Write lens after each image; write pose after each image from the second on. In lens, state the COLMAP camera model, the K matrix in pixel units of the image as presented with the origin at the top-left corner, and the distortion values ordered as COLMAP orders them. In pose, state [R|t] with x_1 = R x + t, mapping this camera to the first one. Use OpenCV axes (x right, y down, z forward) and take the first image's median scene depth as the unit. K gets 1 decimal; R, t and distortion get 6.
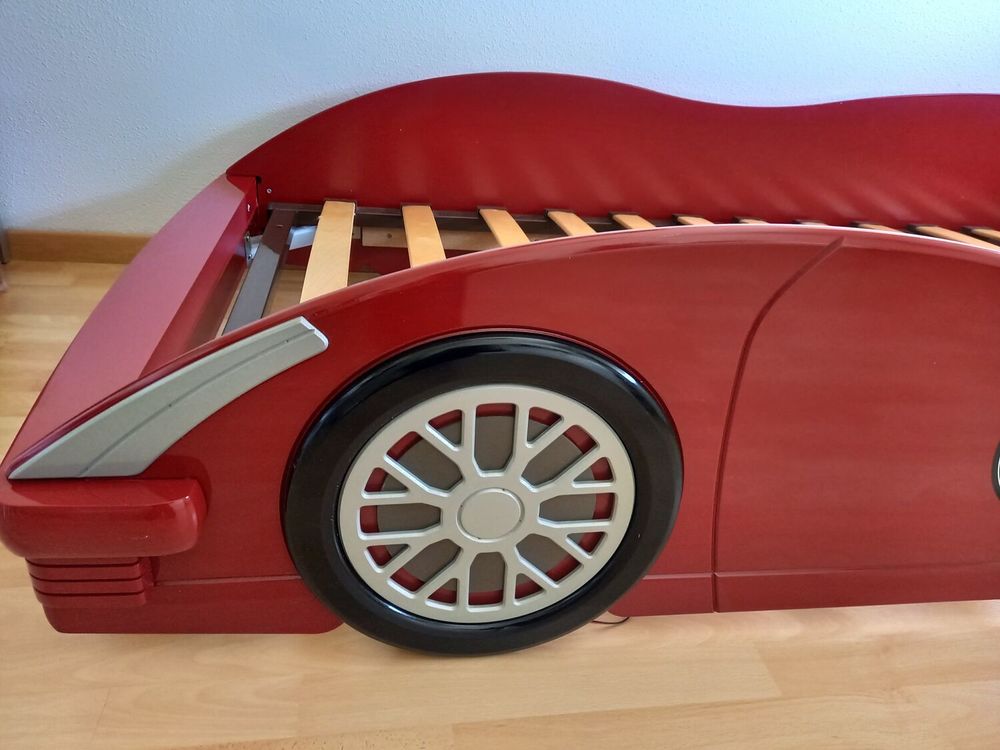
lens RADIAL K [[739.2, 0, 500.0], [0, 739.2, 375.0], [0, 0, 1]] dist [0.006626, -0.005112]
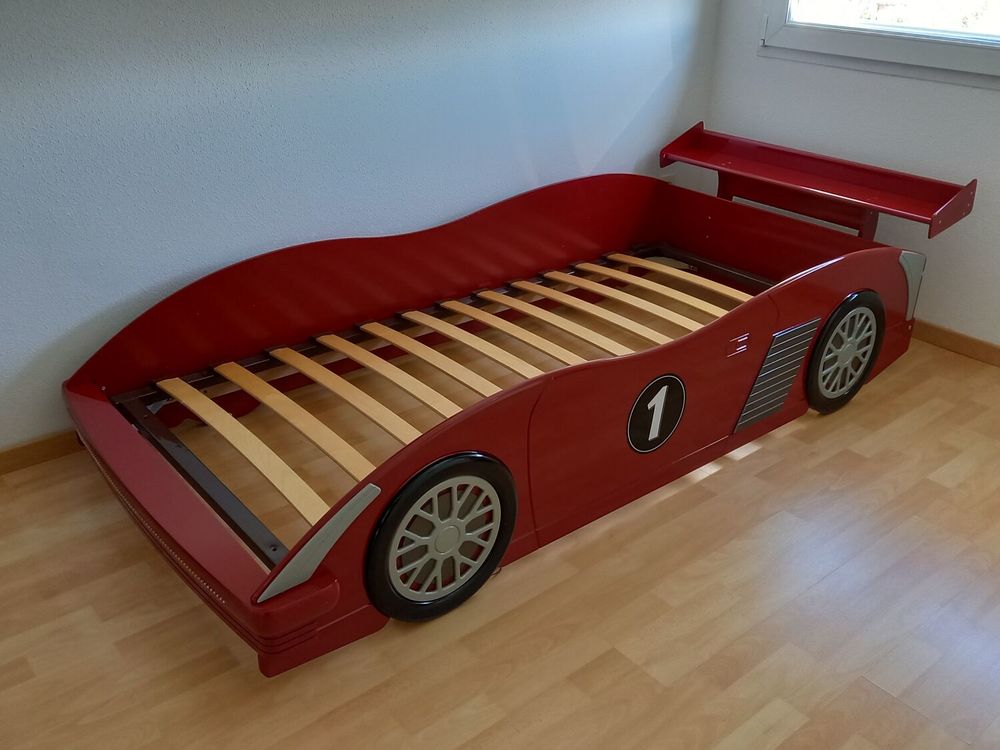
lens RADIAL K [[920.6, 0, 500.0], [0, 920.6, 375.0], [0, 0, 1]] dist [0.003555, 0.010574]
pose [[0.852260, -0.291346, 0.434477, -0.885174], [0.290565, 0.954295, 0.069953, -0.399044], [-0.435000, 0.066626, 0.897962, -1.459180]]
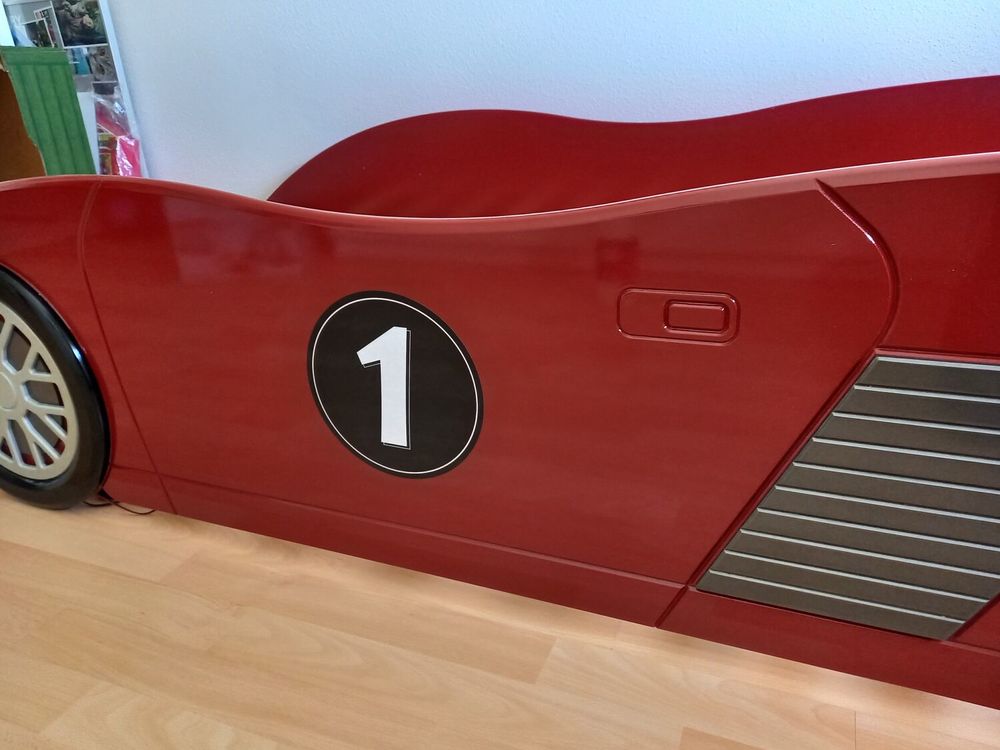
lens RADIAL K [[739.2, 0, 500.0], [0, 739.2, 375.0], [0, 0, 1]] dist [0.006626, -0.005112]
pose [[0.847184, 0.080454, -0.525173, 1.567331], [-0.134566, 0.988730, -0.065606, 0.123704], [0.513977, 0.126251, 0.848463, 0.259128]]
